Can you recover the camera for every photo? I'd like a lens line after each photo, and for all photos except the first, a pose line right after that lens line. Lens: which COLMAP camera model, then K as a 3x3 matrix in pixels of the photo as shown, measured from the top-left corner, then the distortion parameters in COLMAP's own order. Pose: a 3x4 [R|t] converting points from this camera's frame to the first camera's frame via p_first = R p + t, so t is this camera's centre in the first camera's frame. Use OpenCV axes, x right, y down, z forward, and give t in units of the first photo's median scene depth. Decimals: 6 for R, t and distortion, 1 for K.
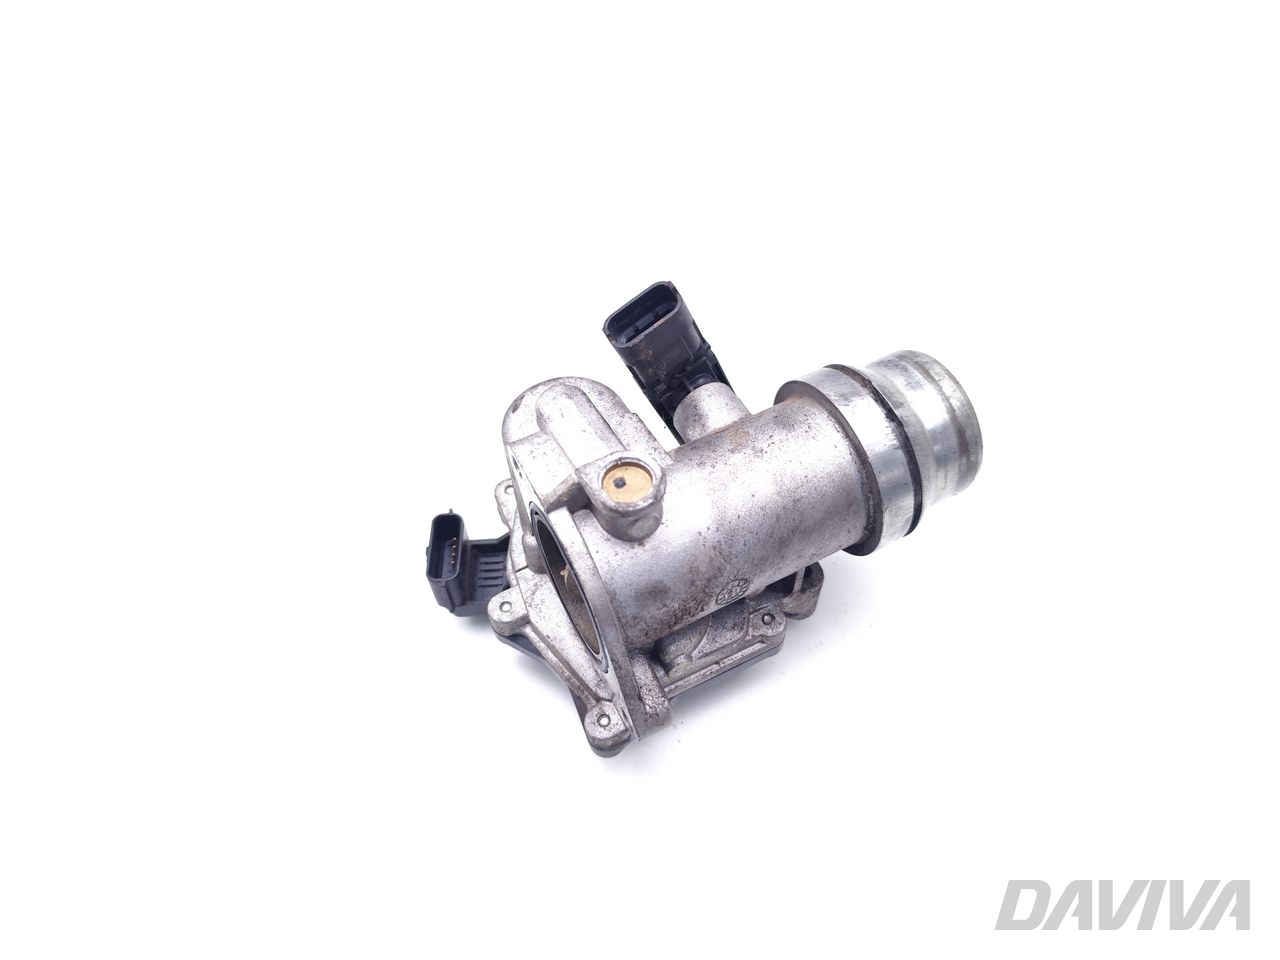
lens RADIAL K [[922.6, 0, 640.0], [0, 922.6, 480.0], [0, 0, 1]] dist [0.093429, -0.310513]
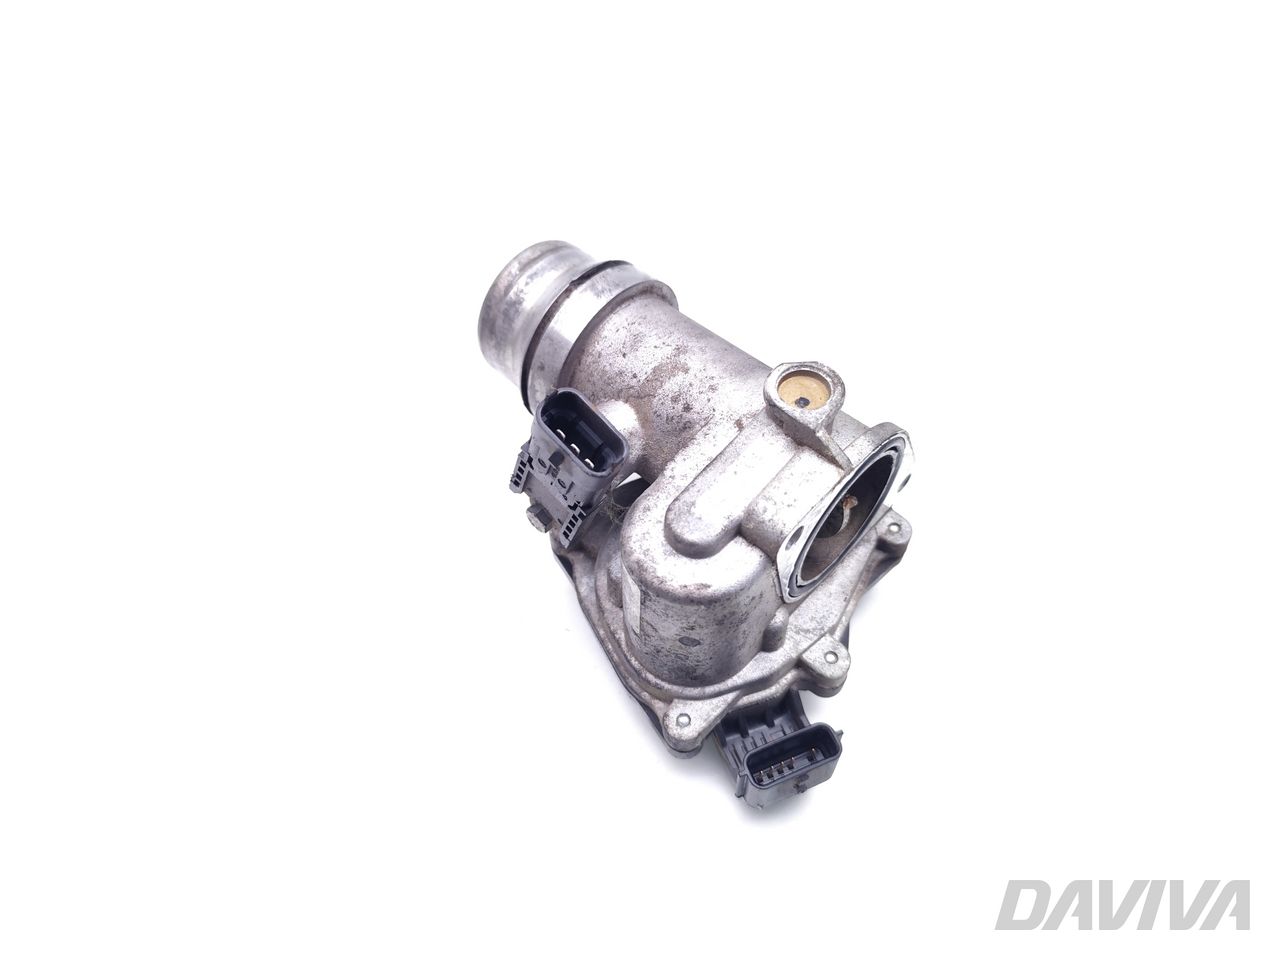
lens RADIAL K [[922.6, 0, 640.0], [0, 922.6, 480.0], [0, 0, 1]] dist [0.093429, -0.310513]
pose [[-0.345130, -0.731477, 0.588070, -0.509746], [0.767959, 0.140113, 0.624986, -0.621186], [-0.539559, 0.667315, 0.513388, 0.557833]]
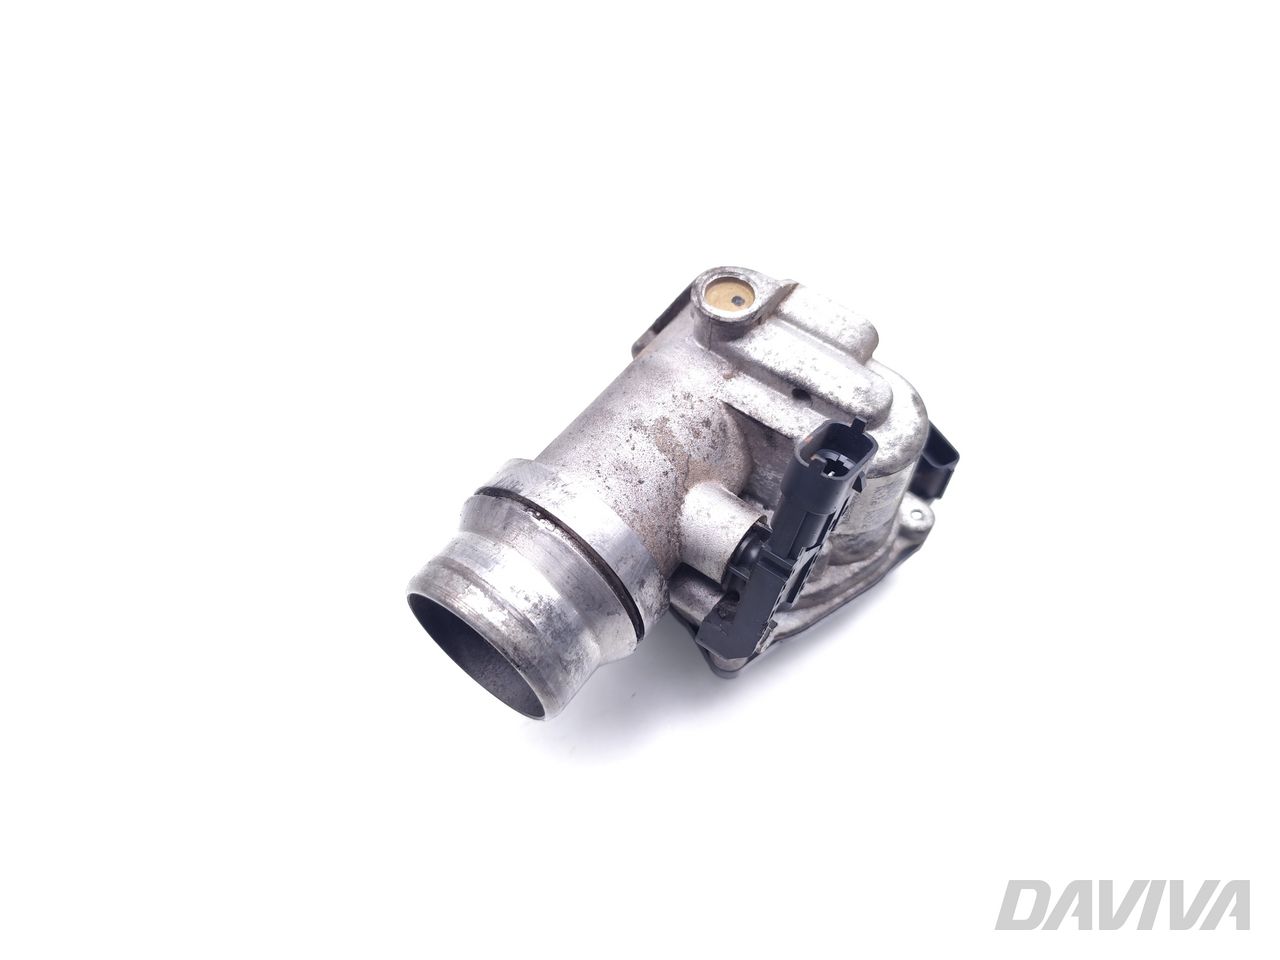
lens RADIAL K [[922.6, 0, 640.0], [0, 922.6, 480.0], [0, 0, 1]] dist [0.093429, -0.310513]
pose [[-0.898620, 0.385535, -0.209391, 0.312427], [-0.324631, -0.263257, 0.908466, -0.807268], [0.295122, 0.884341, 0.361725, 0.666024]]
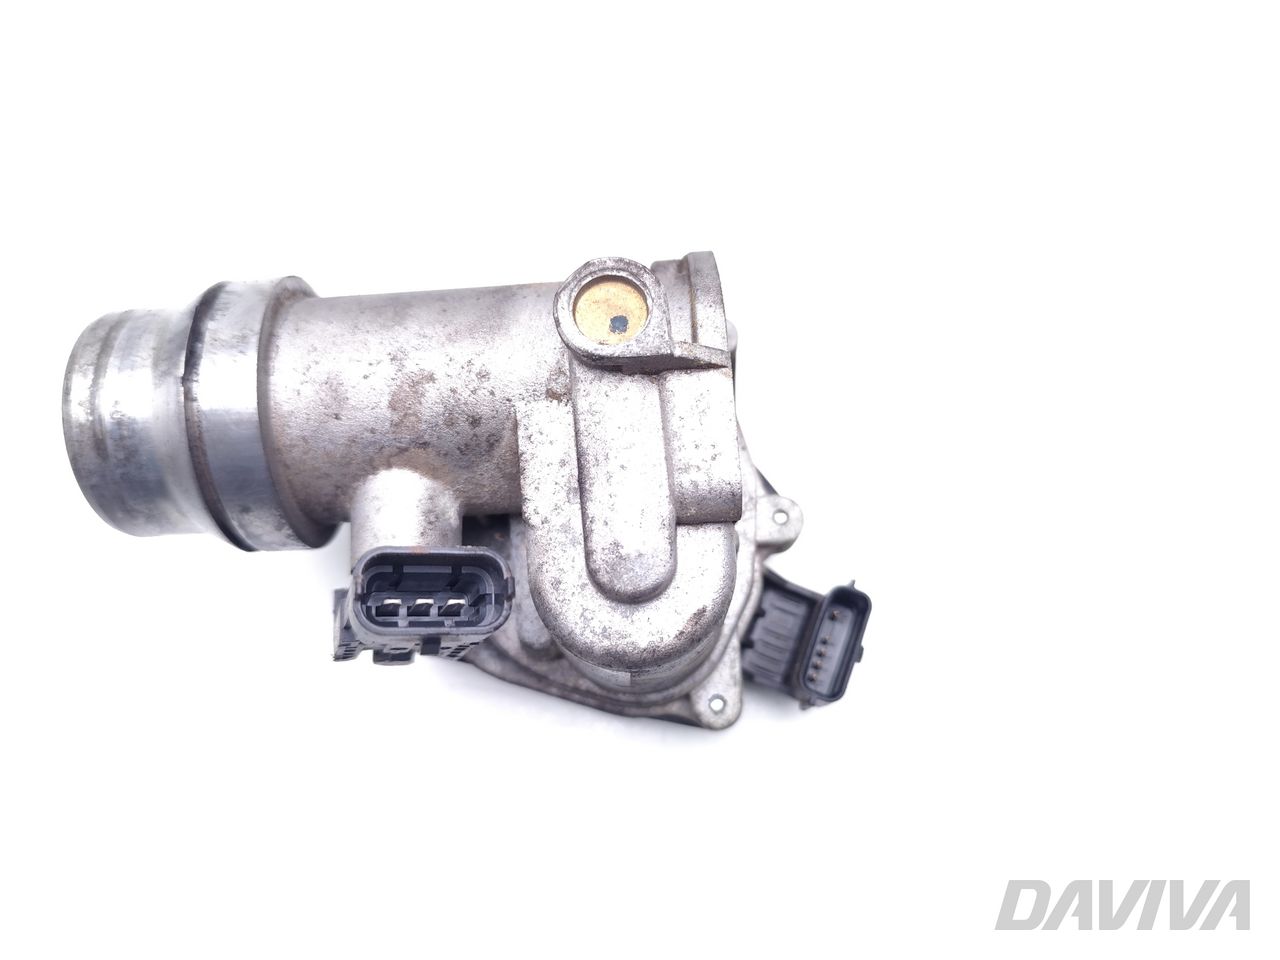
lens RADIAL K [[922.6, 0, 640.0], [0, 922.6, 480.0], [0, 0, 1]] dist [0.093429, -0.310513]
pose [[-0.914523, -0.365186, 0.174031, -0.169540], [0.353292, -0.511435, 0.783339, -0.502929], [-0.197059, 0.777865, 0.596736, 0.584442]]
